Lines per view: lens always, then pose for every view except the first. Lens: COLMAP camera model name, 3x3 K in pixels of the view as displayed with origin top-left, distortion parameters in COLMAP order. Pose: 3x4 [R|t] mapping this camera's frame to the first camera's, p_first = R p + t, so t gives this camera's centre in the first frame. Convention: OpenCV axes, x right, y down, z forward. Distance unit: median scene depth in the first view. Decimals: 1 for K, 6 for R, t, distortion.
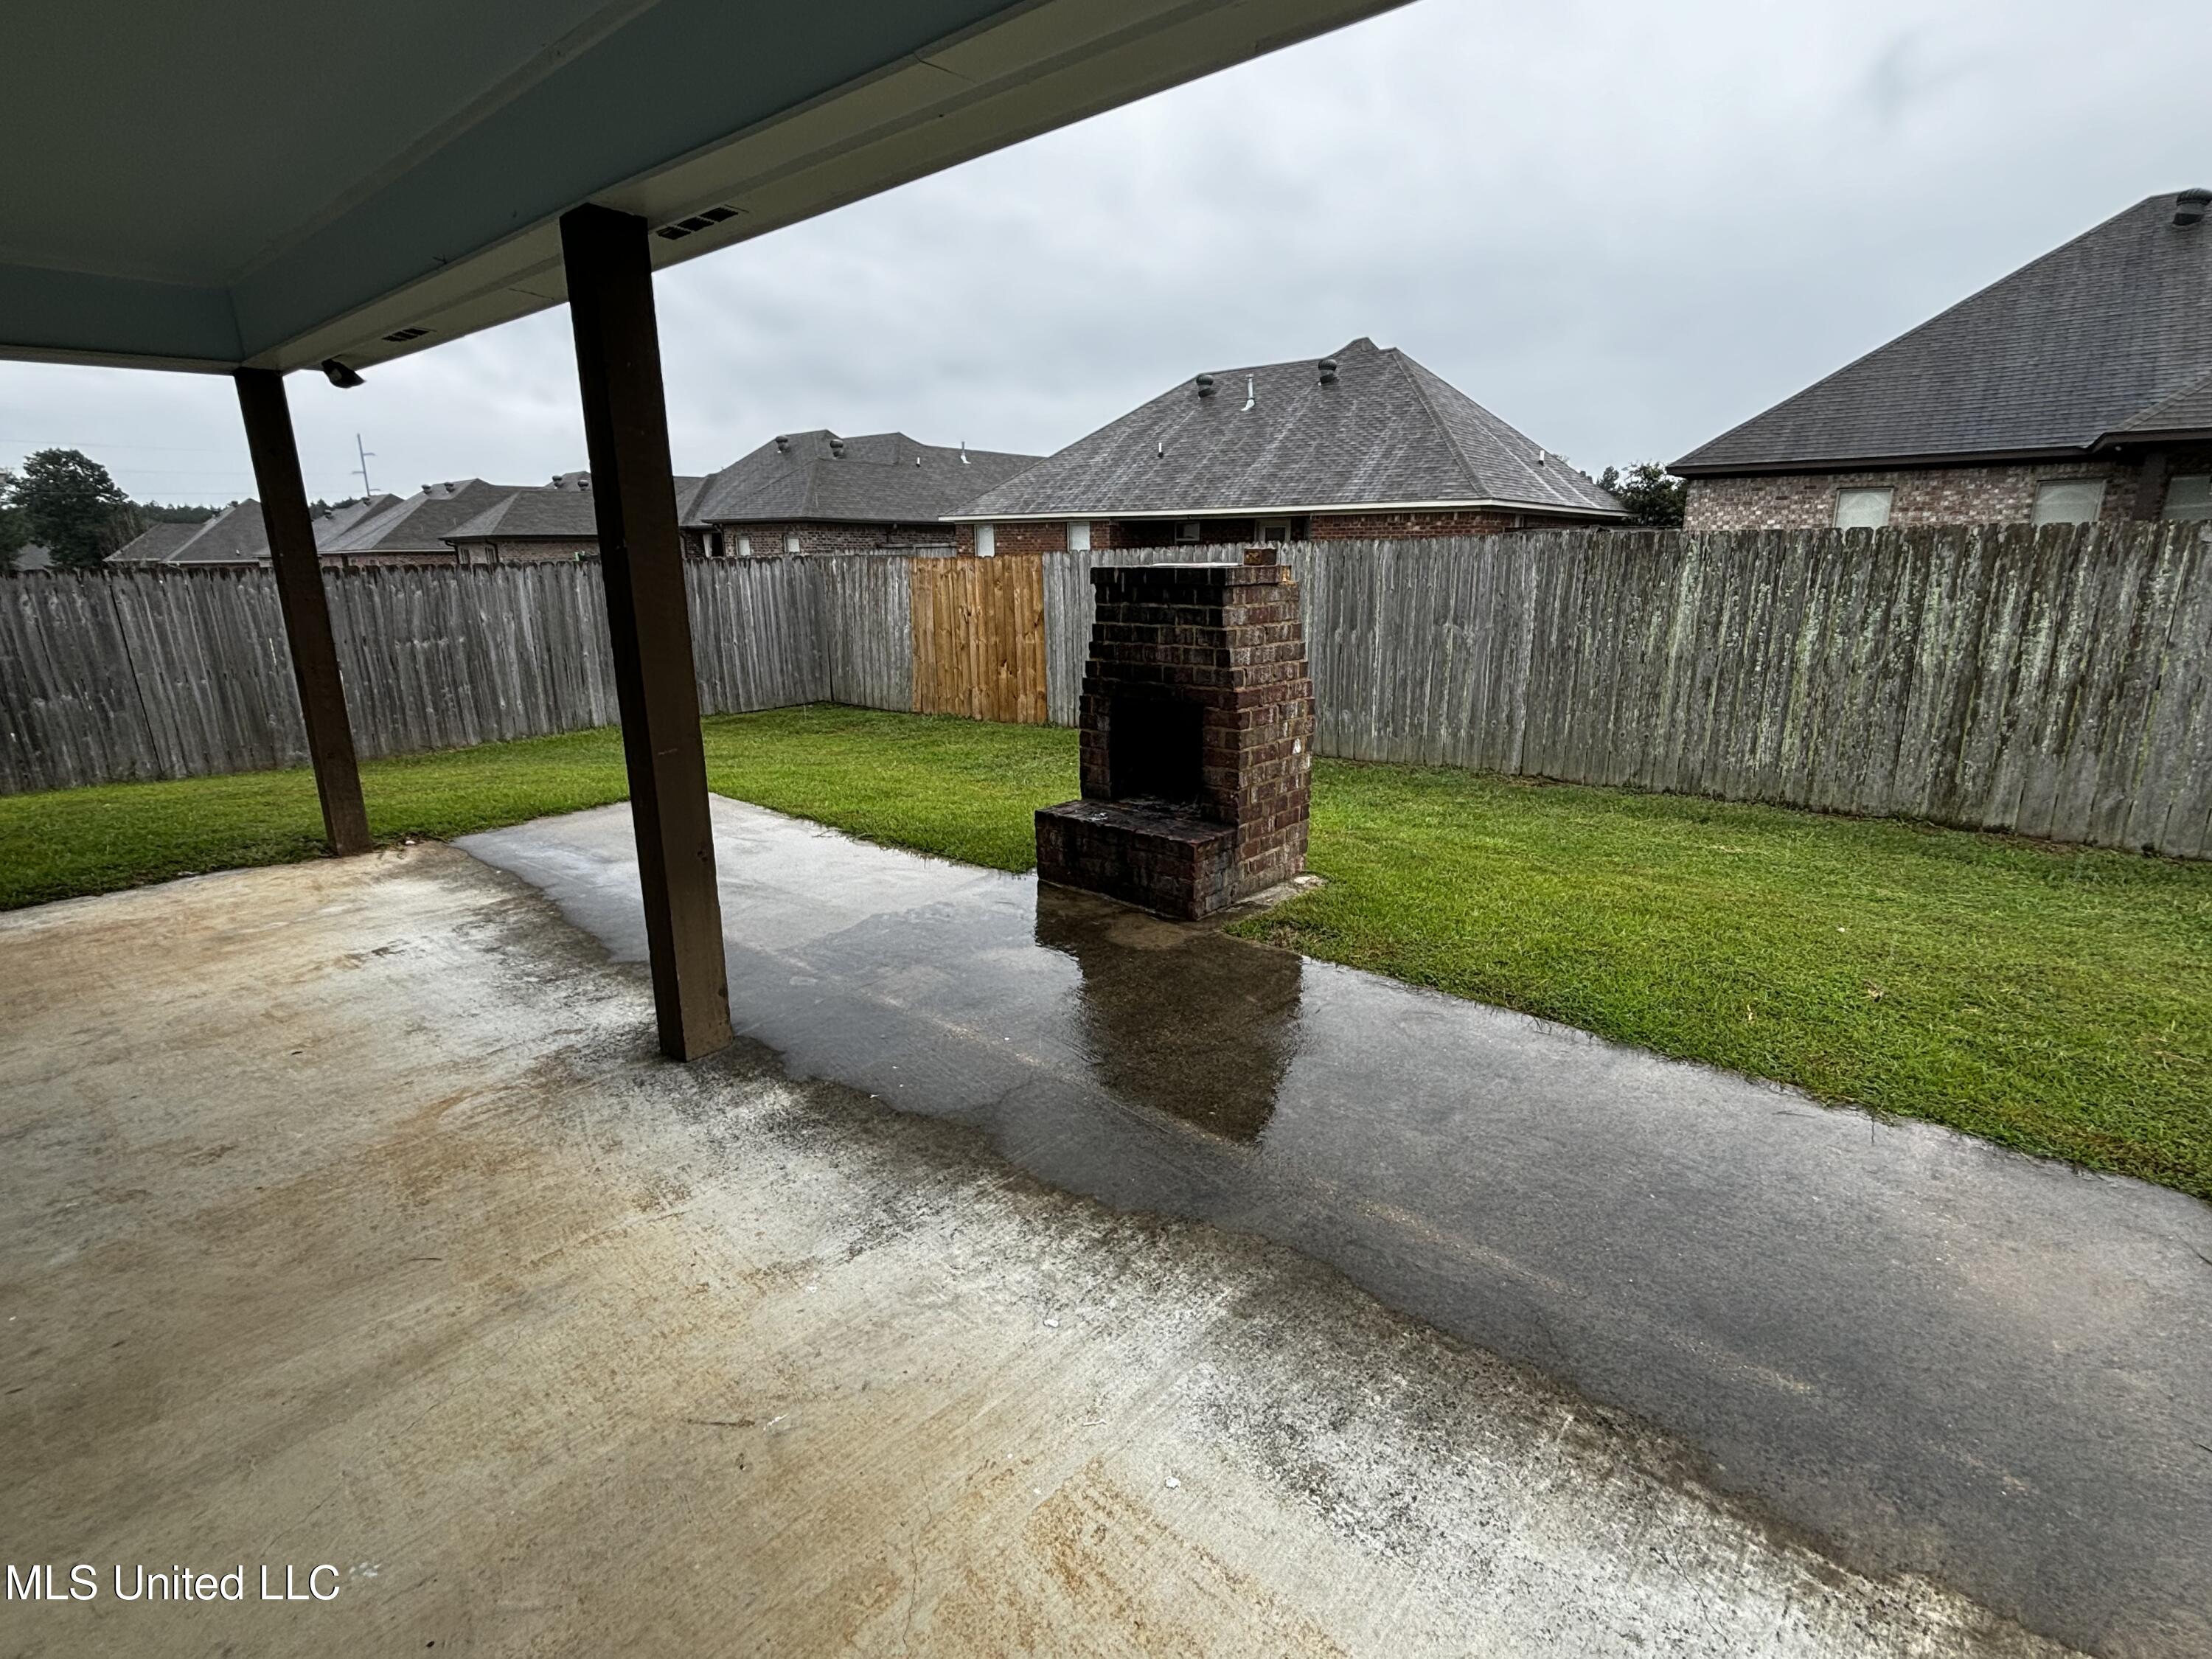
lens RADIAL K [[1057.3, 0, 1099.6], [0, 1057.3, 831.5], [0, 0, 1]] dist [-0.002198, 0.000545]
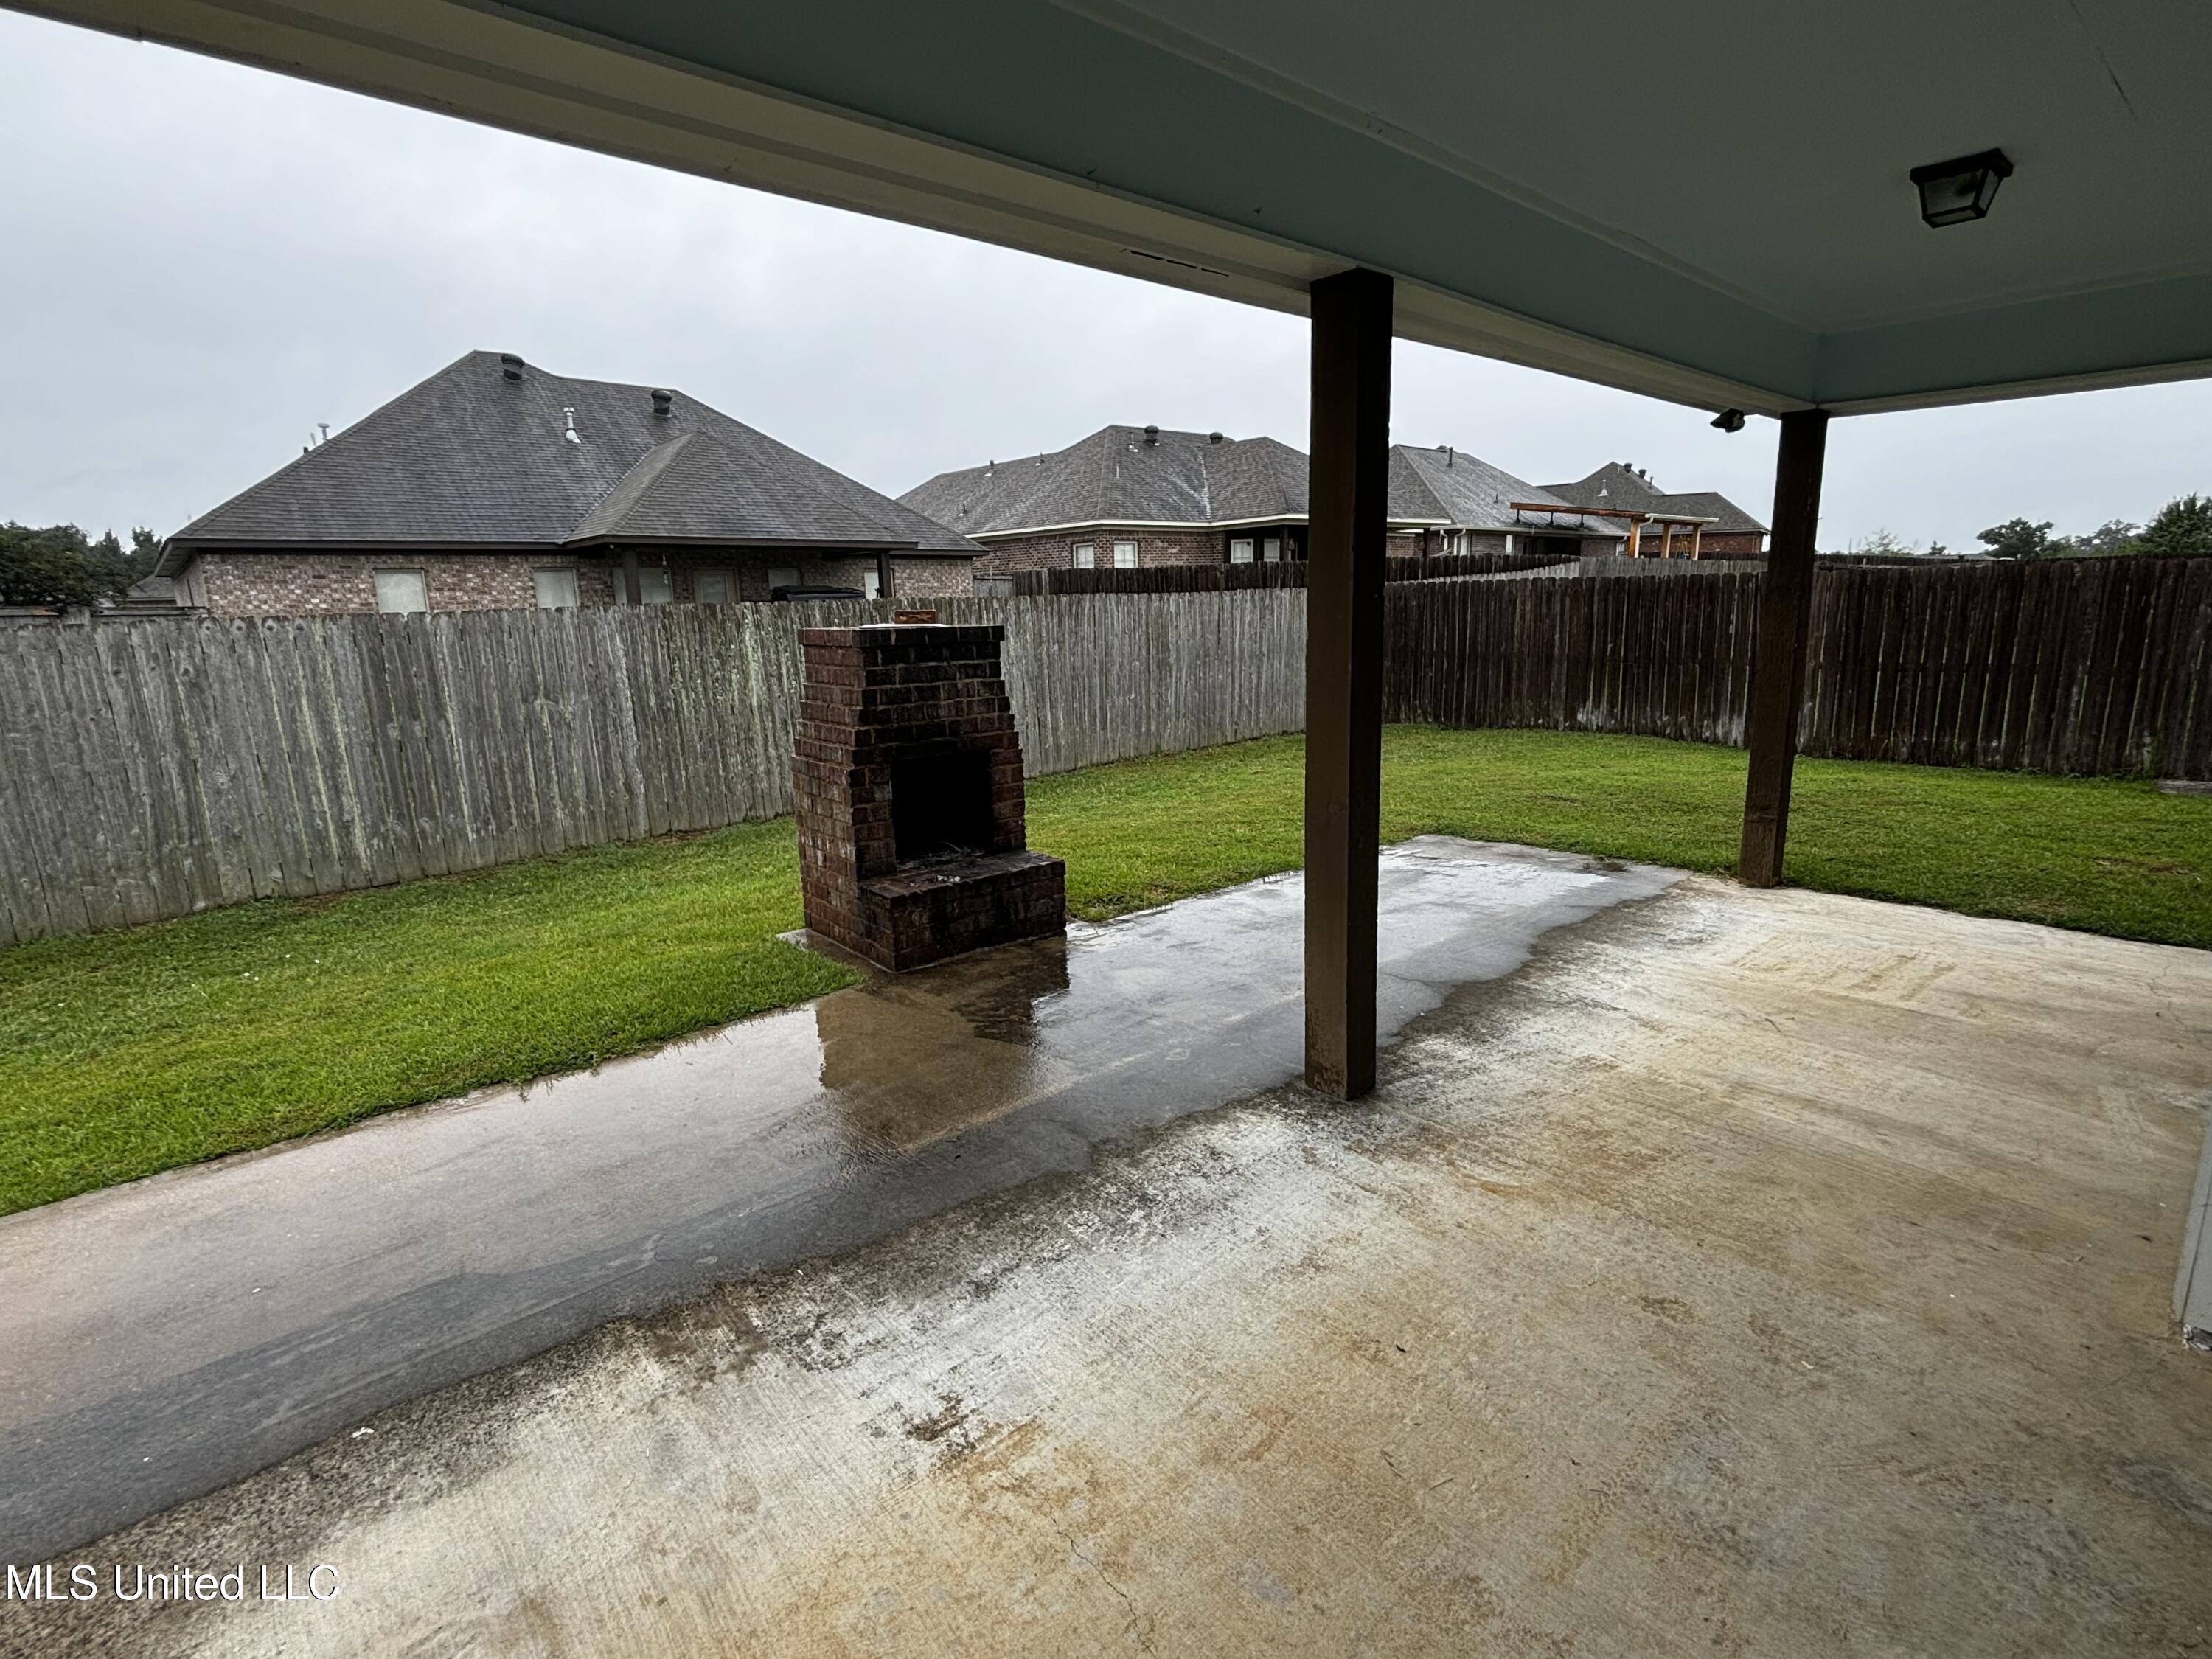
lens RADIAL K [[1057.3, 0, 1108.3], [0, 1057.3, 833.1], [0, 0, 1]] dist [-0.002198, 0.000545]
pose [[0.154640, -0.204301, 0.966617, -0.599364], [0.275132, 0.948587, 0.156475, -0.108961], [-0.948888, 0.241750, 0.202899, 0.424309]]
